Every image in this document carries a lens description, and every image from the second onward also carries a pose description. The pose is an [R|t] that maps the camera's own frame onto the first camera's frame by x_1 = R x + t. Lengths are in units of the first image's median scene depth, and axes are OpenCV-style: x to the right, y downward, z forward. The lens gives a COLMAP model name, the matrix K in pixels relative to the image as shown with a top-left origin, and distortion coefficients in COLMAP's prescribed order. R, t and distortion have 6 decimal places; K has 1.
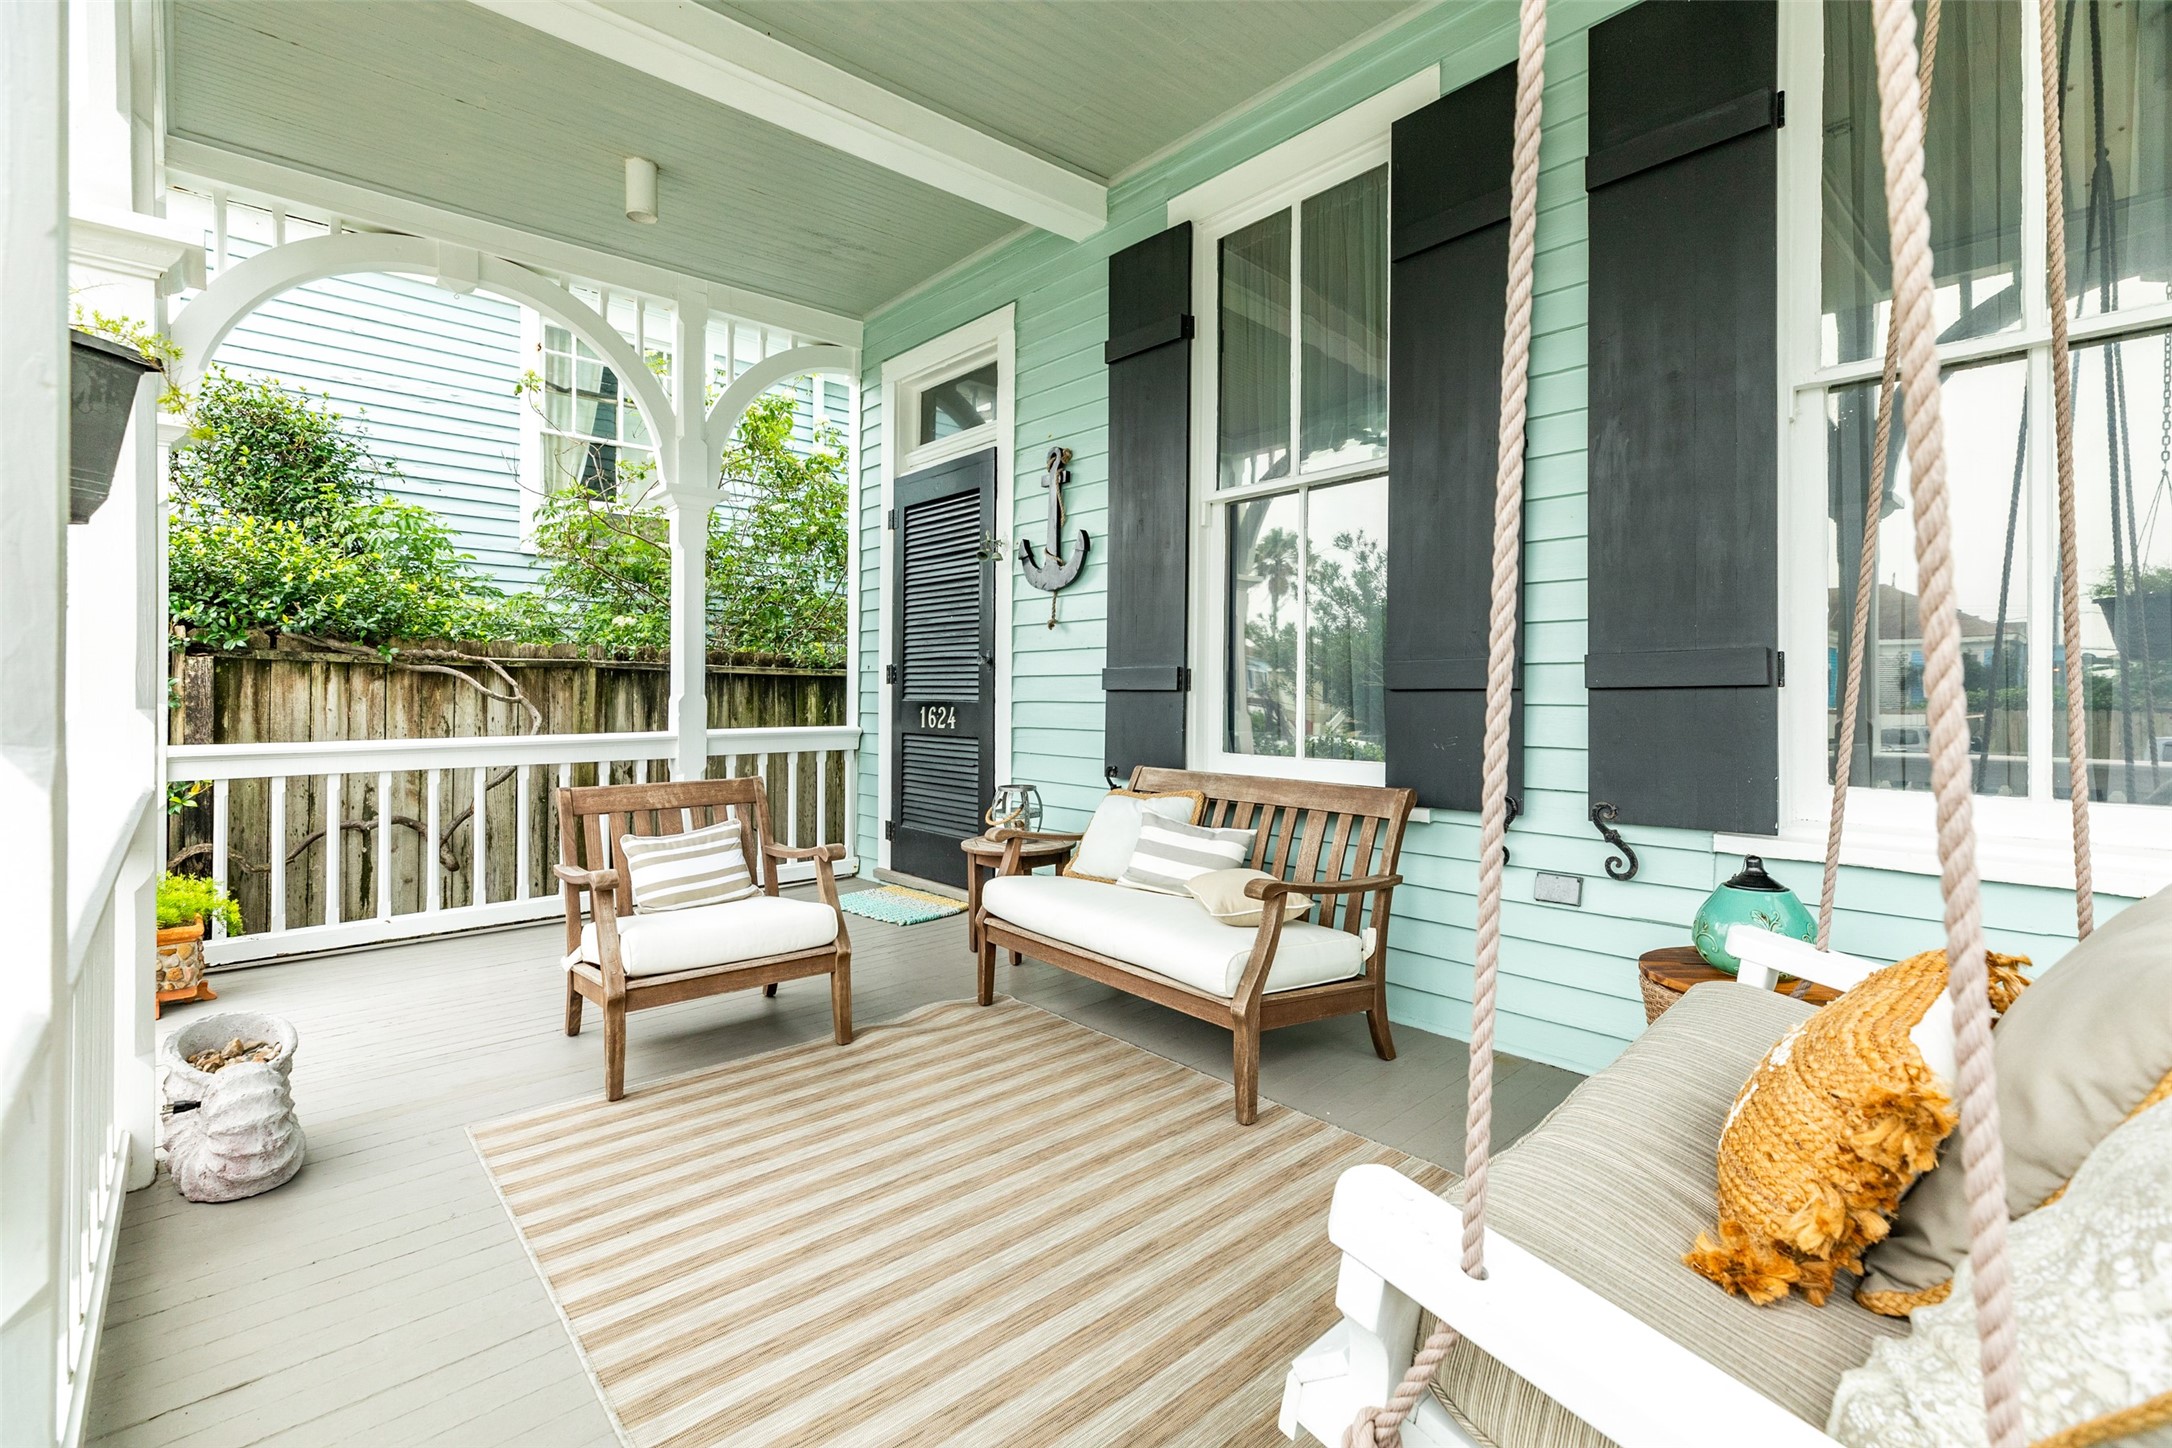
lens RADIAL K [[992.2, 0, 1088.3], [0, 992.2, 682.7], [0, 0, 1]] dist [-0.000637, -0.000109]
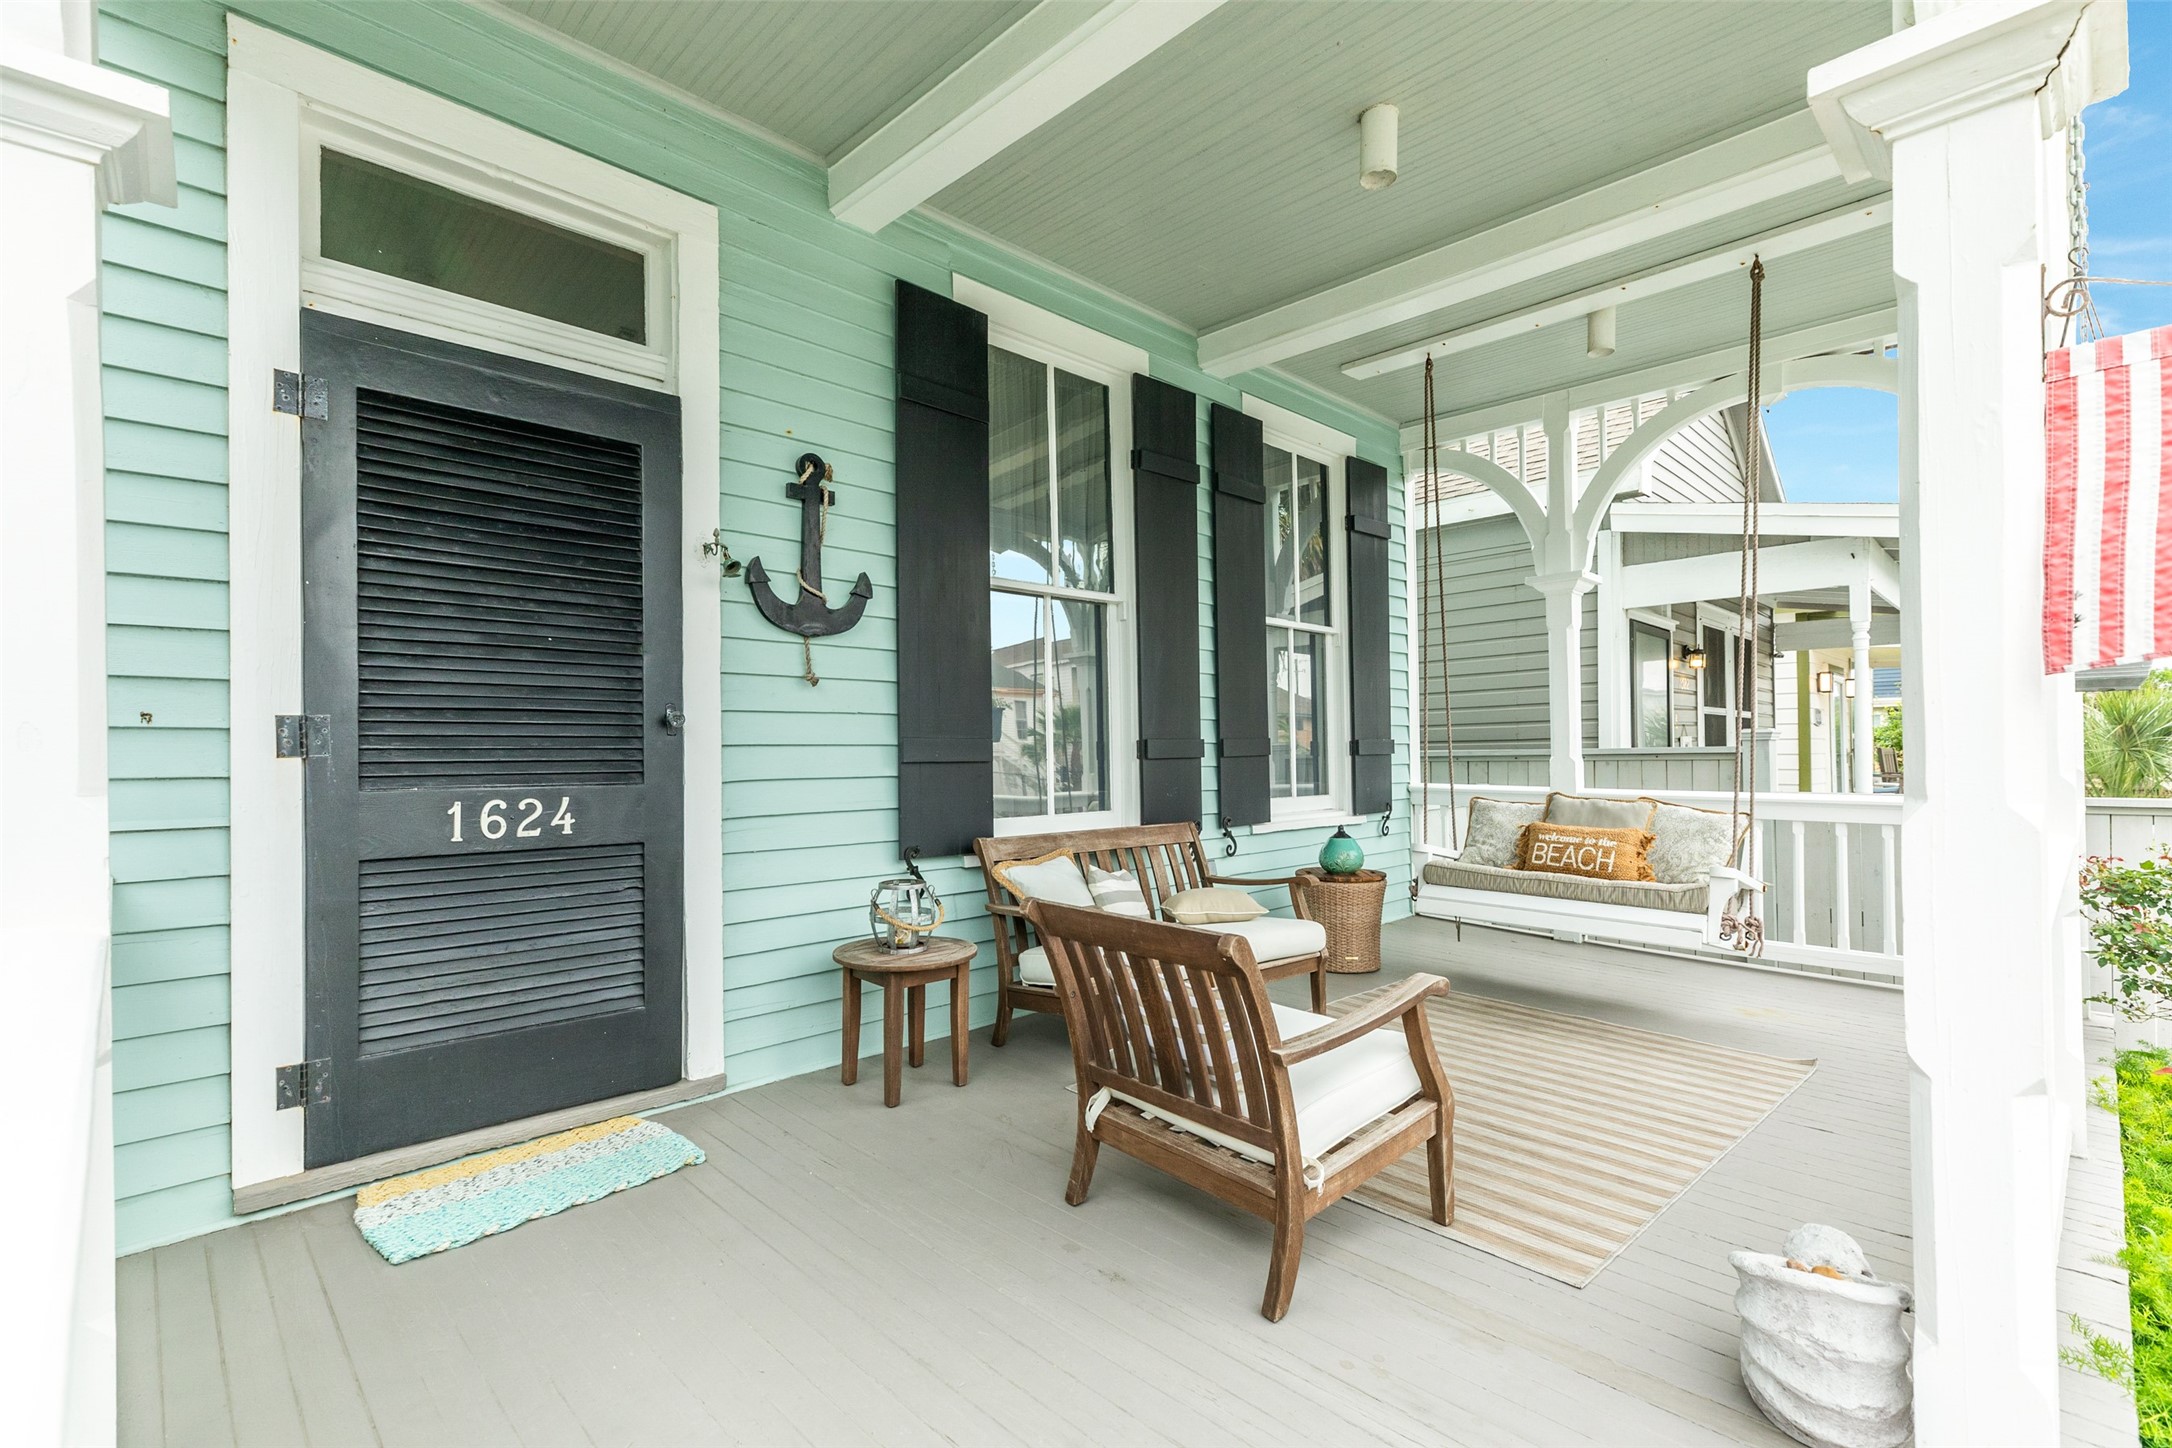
lens RADIAL K [[974.9, 0, 1089.3], [0, 974.9, 744.7], [0, 0, 1]] dist [0.001342, 0.000016]
pose [[-0.036477, 0.017272, 0.999185, -0.763413], [0.007003, 0.999830, -0.017027, 0.006560], [-0.999310, 0.006377, -0.036592, 0.767753]]
